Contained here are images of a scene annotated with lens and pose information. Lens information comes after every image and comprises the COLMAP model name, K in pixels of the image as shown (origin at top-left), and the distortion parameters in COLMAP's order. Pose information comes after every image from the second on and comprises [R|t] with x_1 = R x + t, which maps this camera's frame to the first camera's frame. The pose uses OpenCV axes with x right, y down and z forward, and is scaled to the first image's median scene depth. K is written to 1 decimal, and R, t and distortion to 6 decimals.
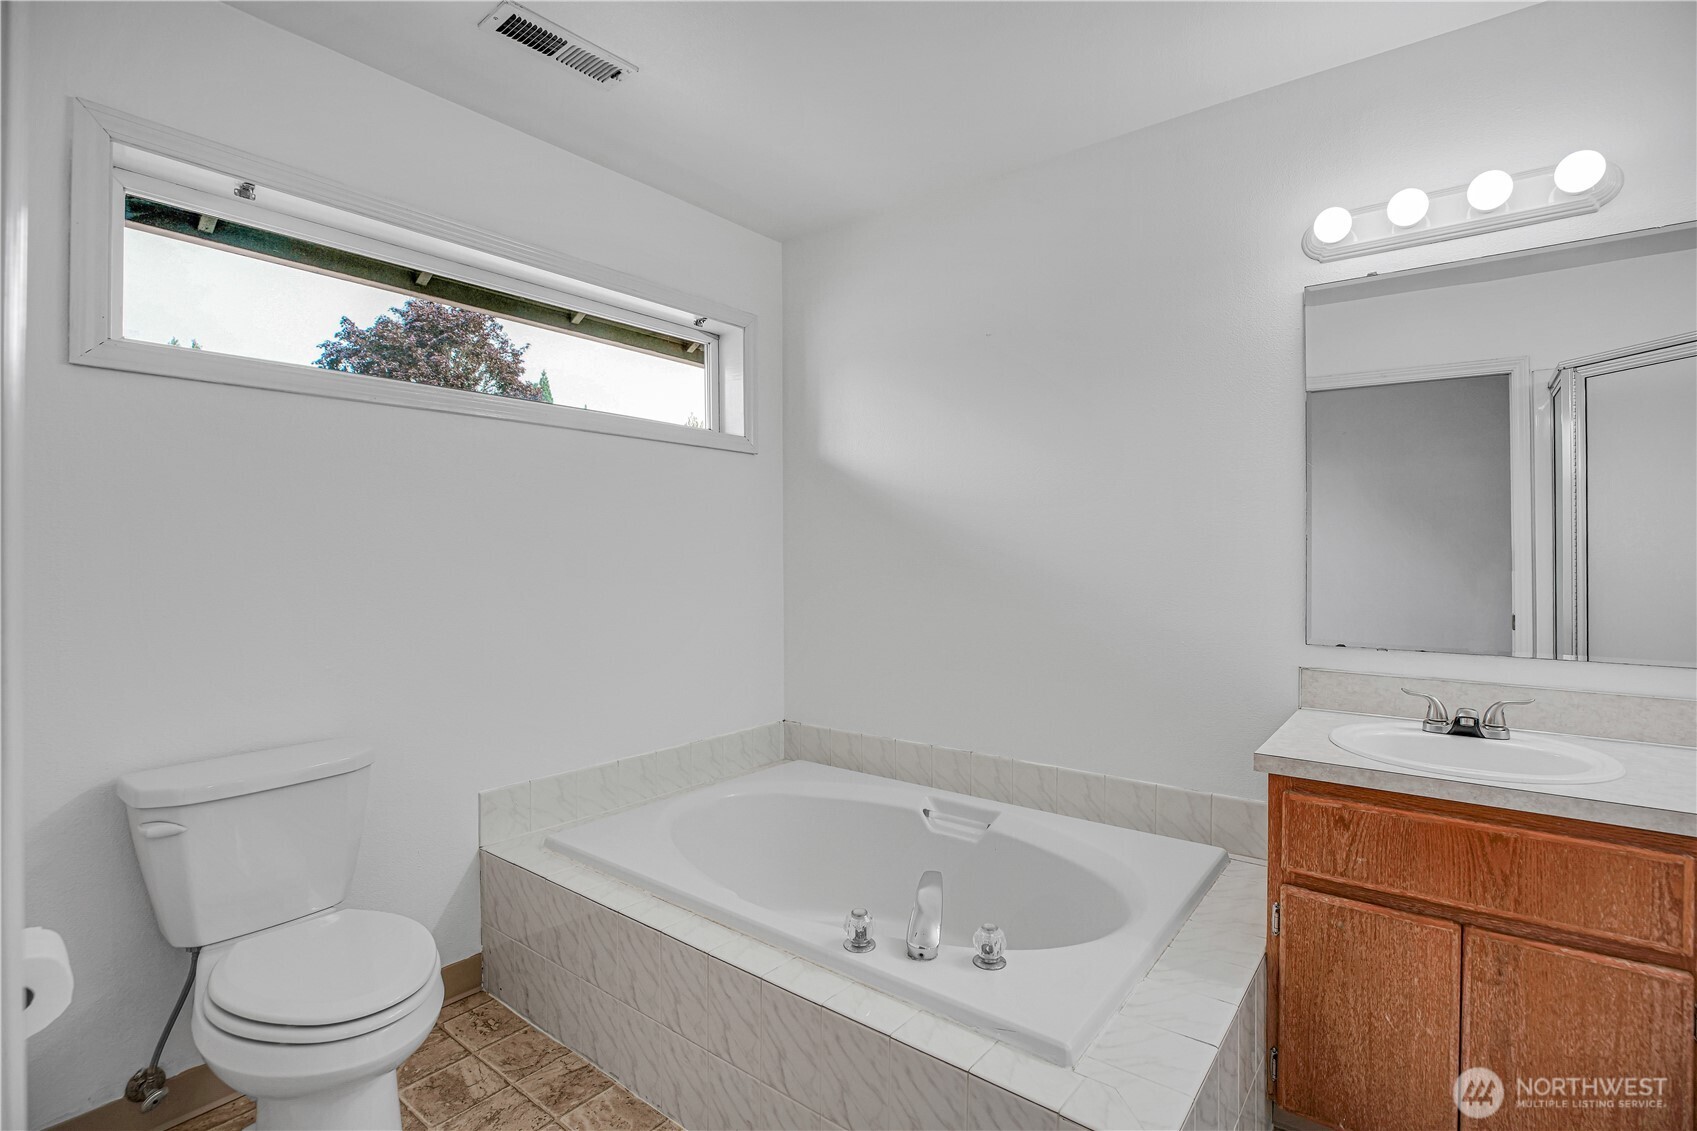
lens RADIAL K [[787.7, 0, 849.2], [0, 787.7, 557.0], [0, 0, 1]] dist [-0.032513, 0.004577]
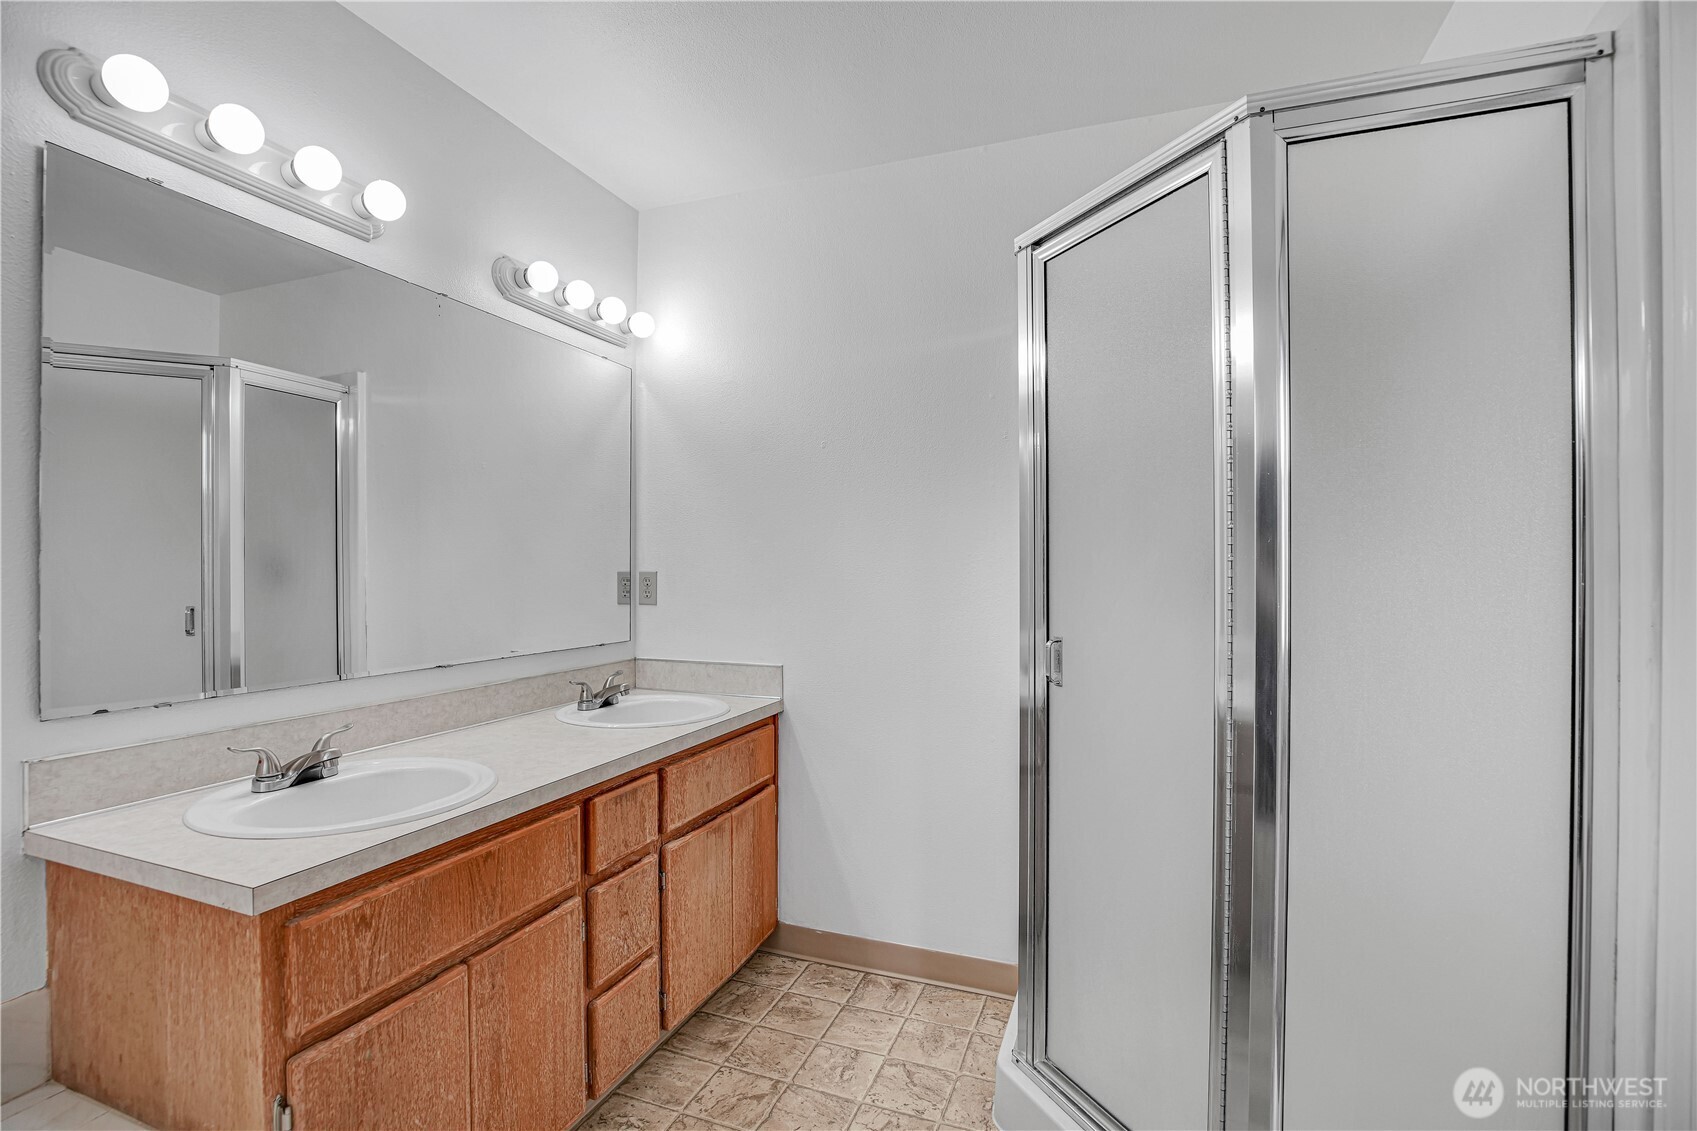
lens RADIAL K [[787.7, 0, 846.2], [0, 787.7, 566.4], [0, 0, 1]] dist [-0.032513, 0.004577]
pose [[-0.309397, 0.000177, 0.950933, -0.247948], [0.002933, 0.999995, 0.000768, -0.011814], [-0.950929, 0.003027, -0.309396, 0.790931]]
